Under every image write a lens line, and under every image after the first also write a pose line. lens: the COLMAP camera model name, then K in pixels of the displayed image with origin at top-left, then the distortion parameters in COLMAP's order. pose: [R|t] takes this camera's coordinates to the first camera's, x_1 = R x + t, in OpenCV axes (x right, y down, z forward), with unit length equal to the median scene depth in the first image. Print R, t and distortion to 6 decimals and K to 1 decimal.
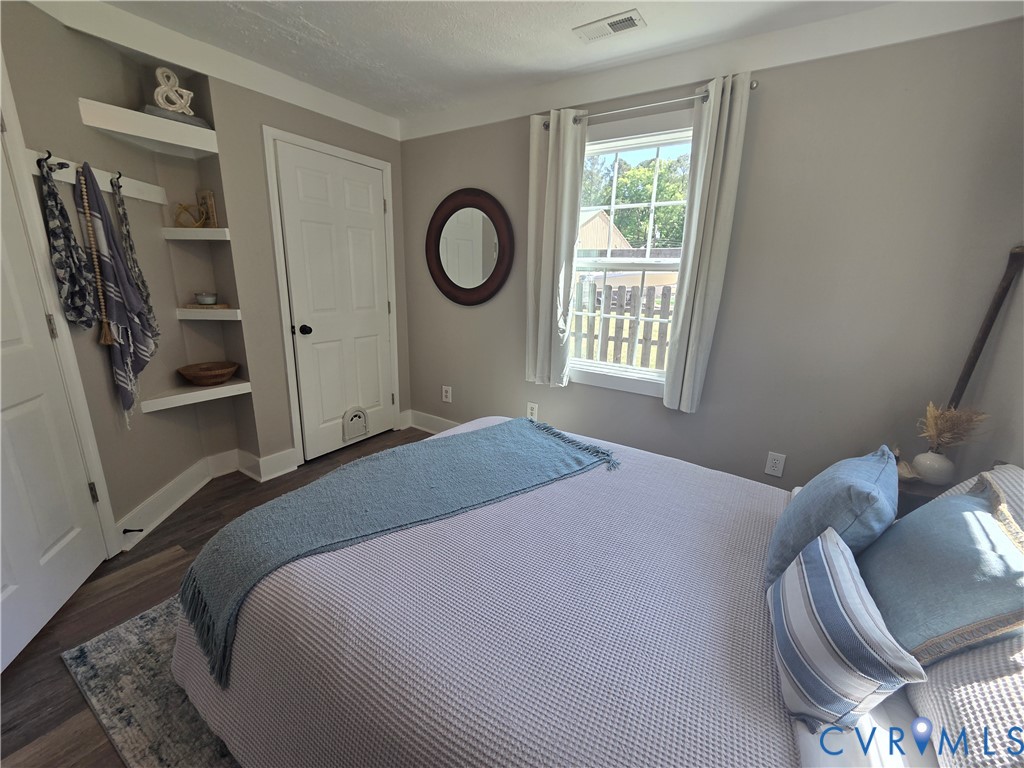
lens RADIAL K [[423.0, 0, 508.7], [0, 423.0, 381.4], [0, 0, 1]] dist [0.000322, -0.000304]
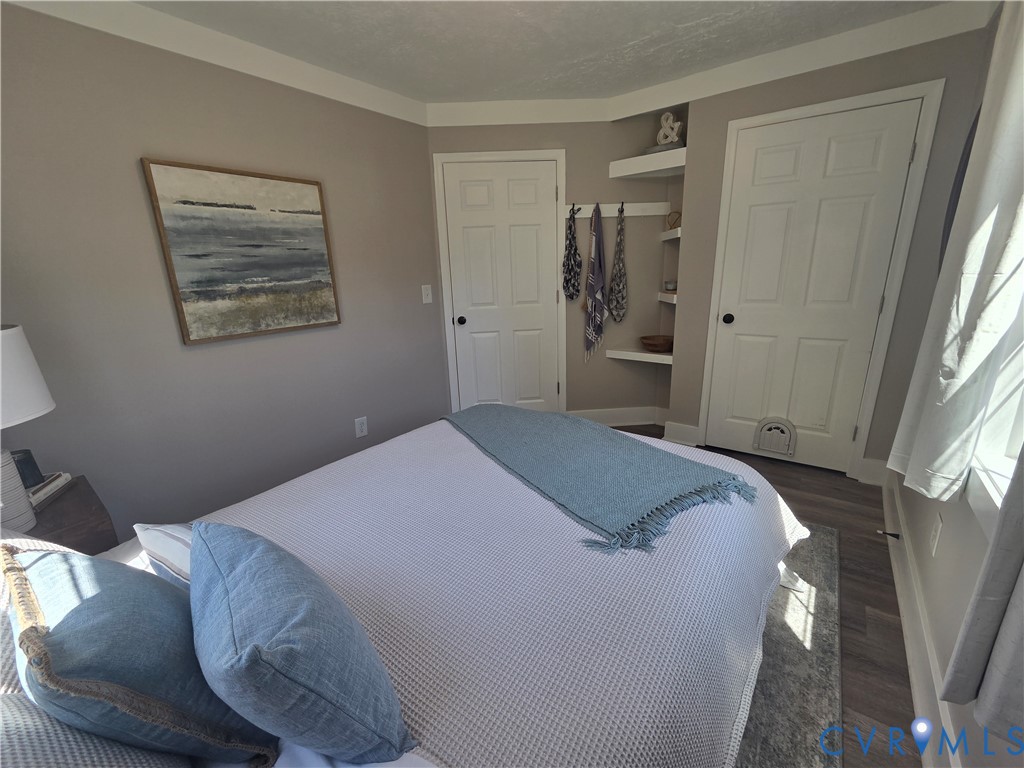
lens RADIAL K [[423.3, 0, 513.6], [0, 423.3, 385.3], [0, 0, 1]] dist [0.001700, 0.000246]
pose [[-0.058205, 0.243294, -0.968205, 0.693377], [-0.216363, 0.943723, 0.250149, -0.143557], [0.974577, 0.224043, -0.002289, 0.680716]]
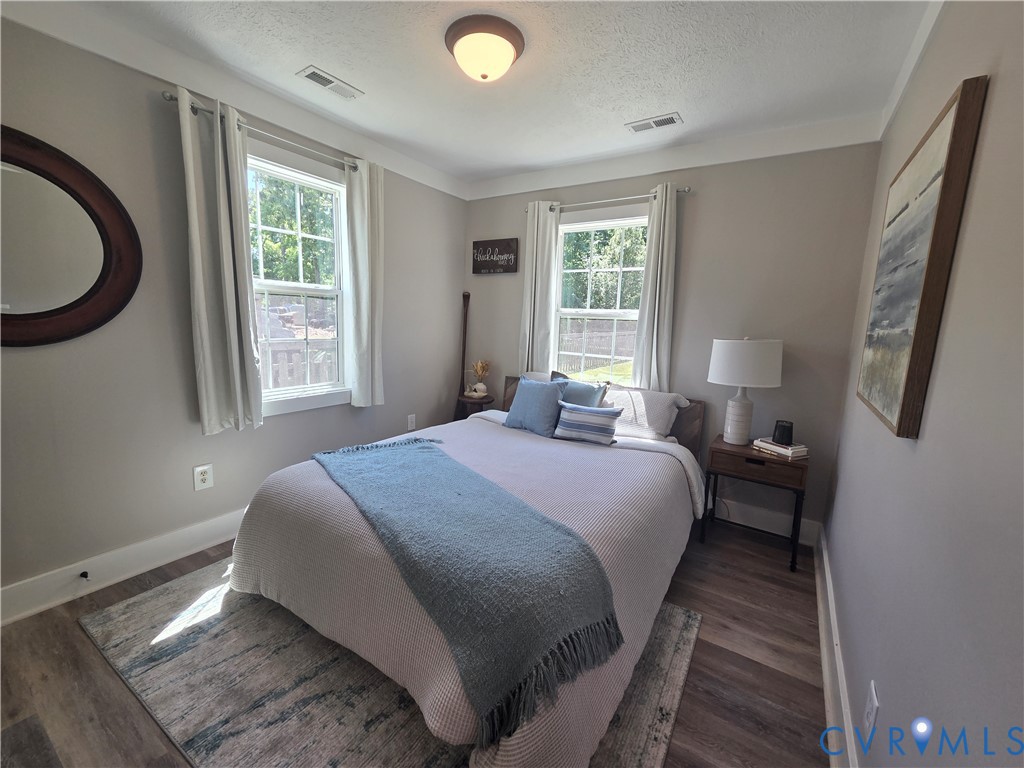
lens RADIAL K [[423.0, 0, 508.7], [0, 423.0, 381.4], [0, 0, 1]] dist [0.000322, -0.000304]
pose [[-0.006218, -0.175136, 0.984525, -0.878748], [0.220158, 0.960146, 0.172190, -0.136918], [-0.975444, 0.217822, 0.032588, 0.576693]]
